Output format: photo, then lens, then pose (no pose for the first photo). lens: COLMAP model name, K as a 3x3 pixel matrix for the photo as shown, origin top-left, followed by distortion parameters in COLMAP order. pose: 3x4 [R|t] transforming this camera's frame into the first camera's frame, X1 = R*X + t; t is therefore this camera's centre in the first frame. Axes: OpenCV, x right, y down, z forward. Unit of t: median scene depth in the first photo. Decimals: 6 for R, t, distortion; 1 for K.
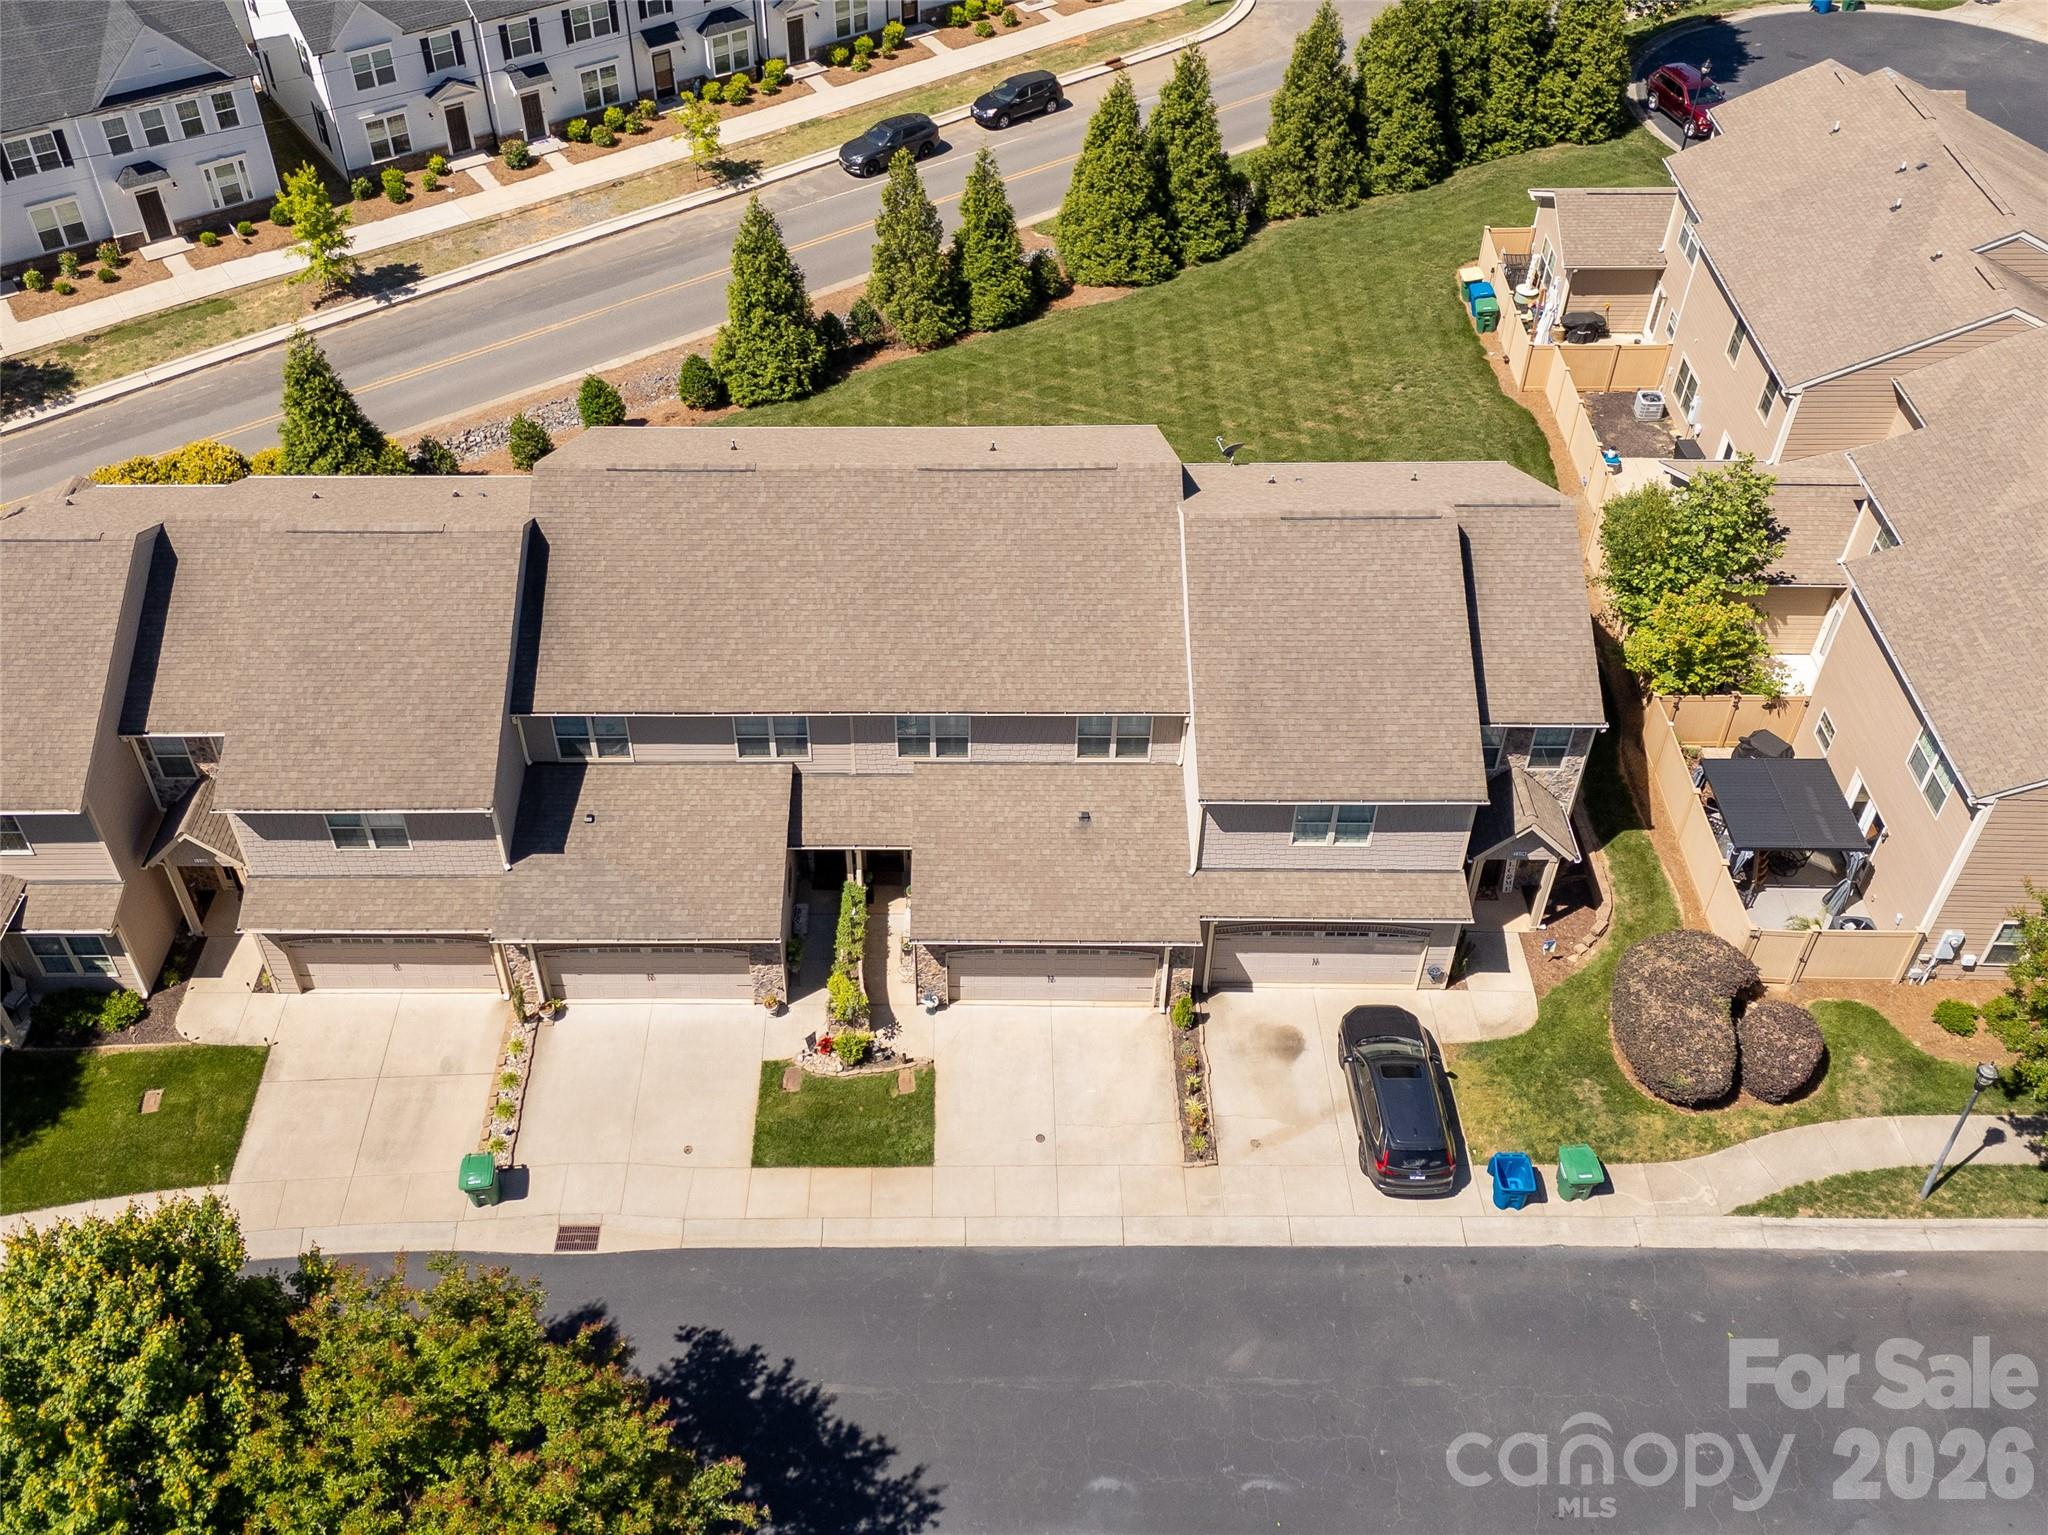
lens RADIAL K [[1837.7, 0, 1024.0], [0, 1837.7, 767.5], [0, 0, 1]] dist [0.116409, -0.164387]
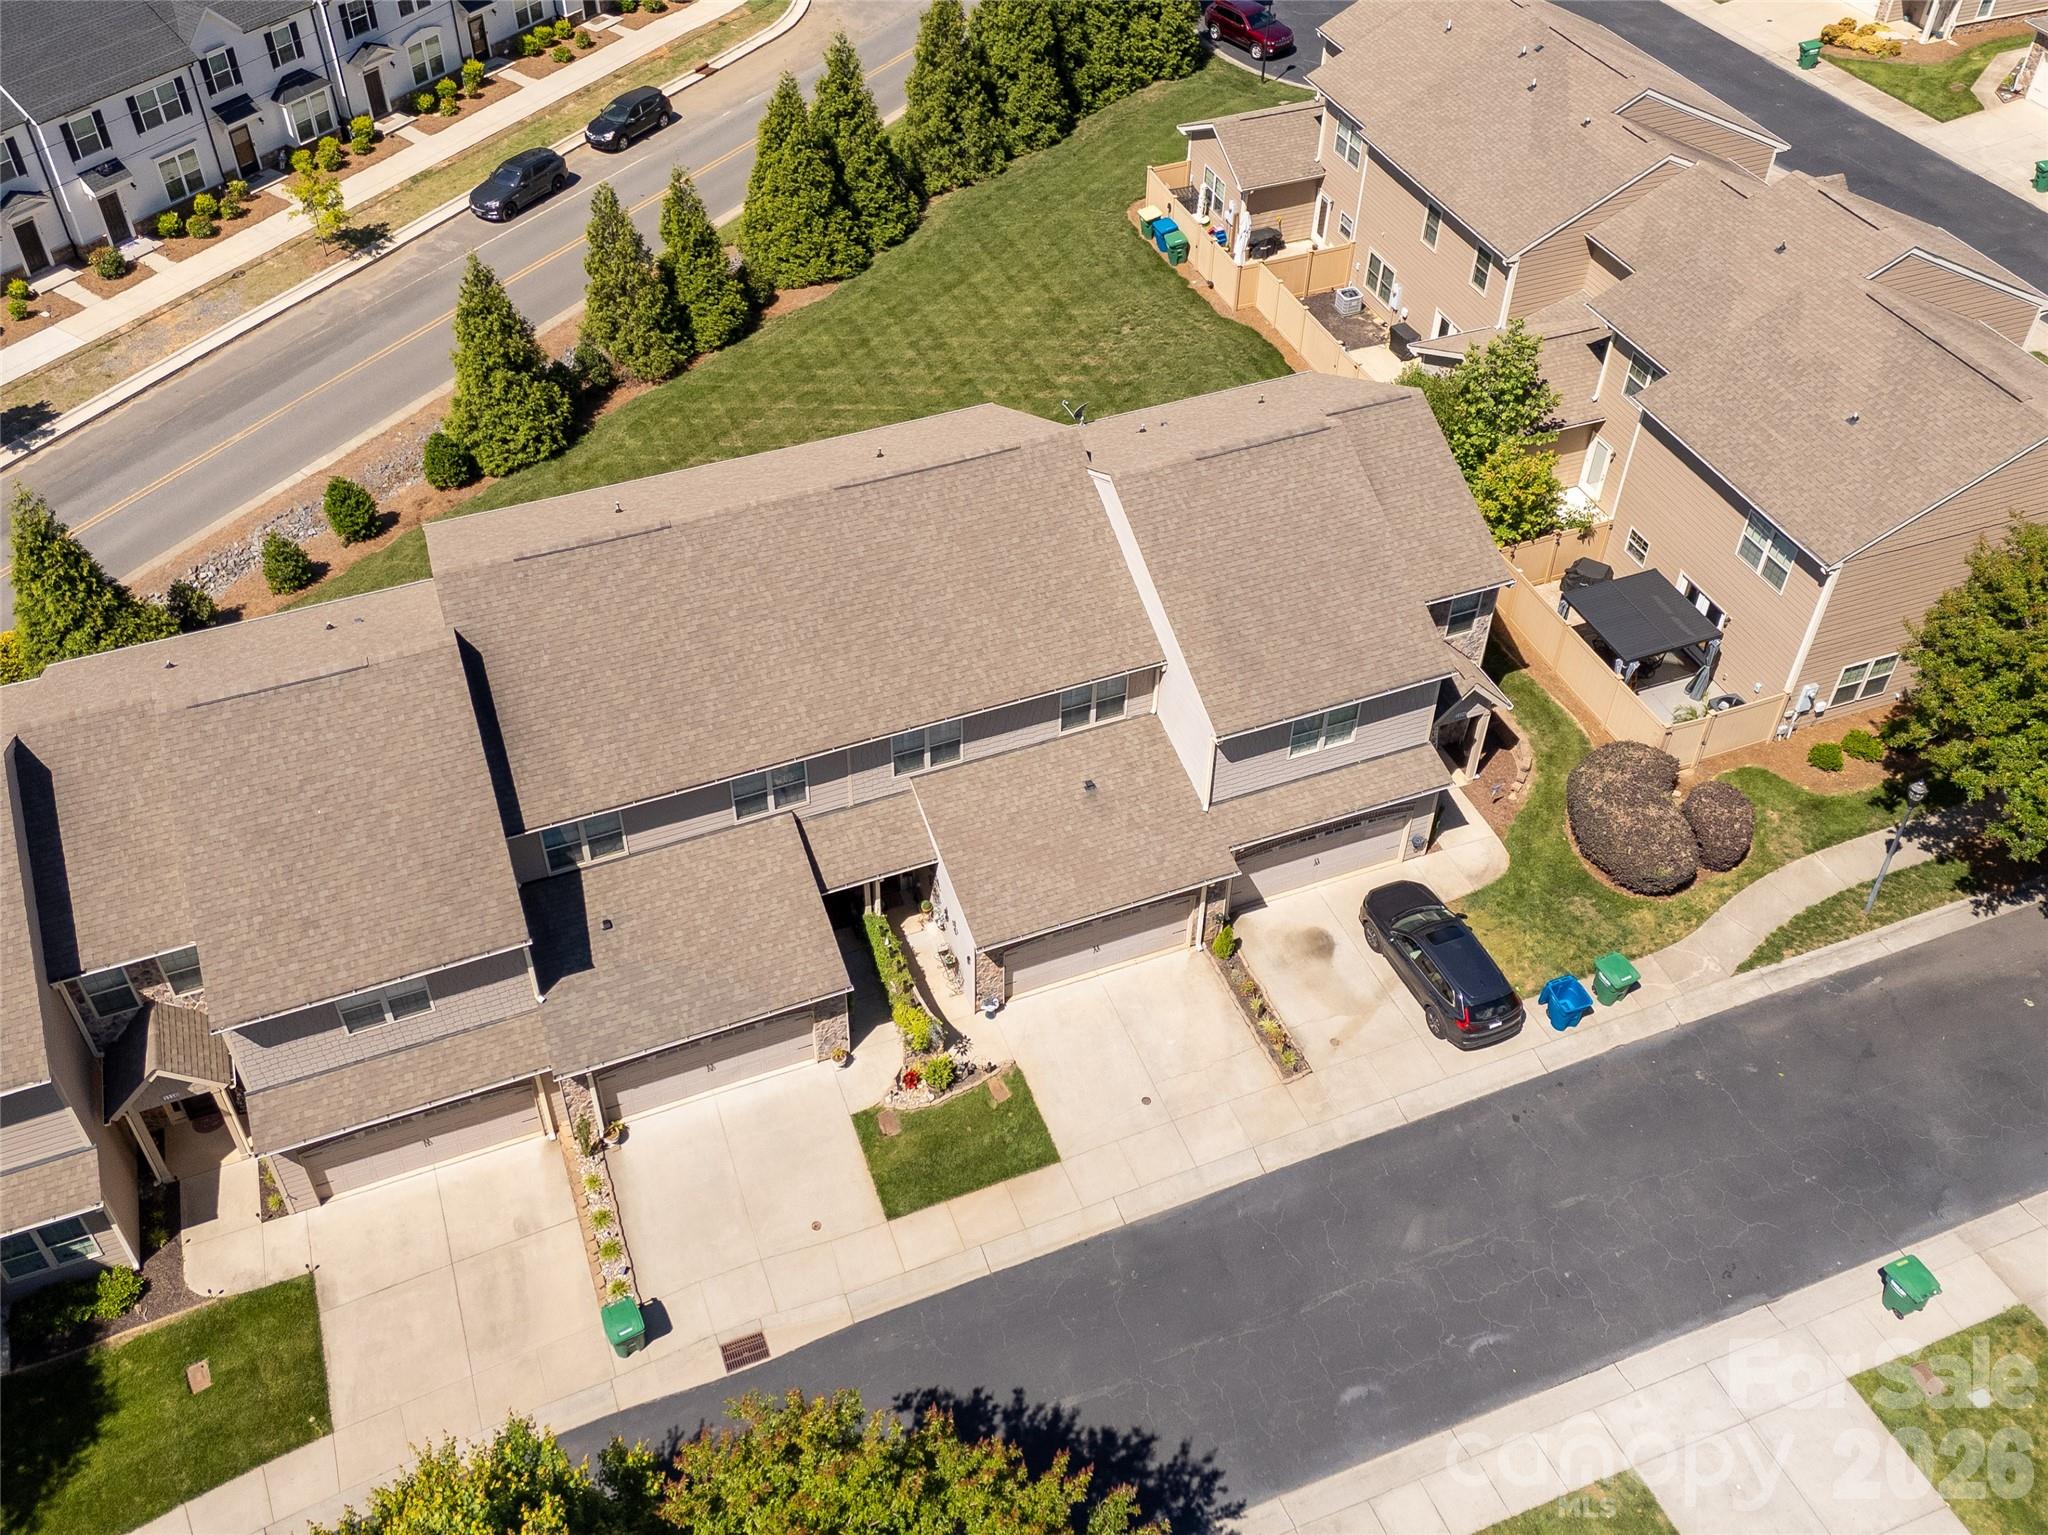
lens RADIAL K [[1811.2, 0, 1022.4], [0, 1811.2, 734.3], [0, 0, 1]] dist [0.103341, -0.118043]
pose [[0.925085, -0.251327, 0.284698, -0.275207], [0.252672, 0.967002, 0.032635, -0.041965], [-0.283505, 0.041745, 0.958062, 0.050006]]
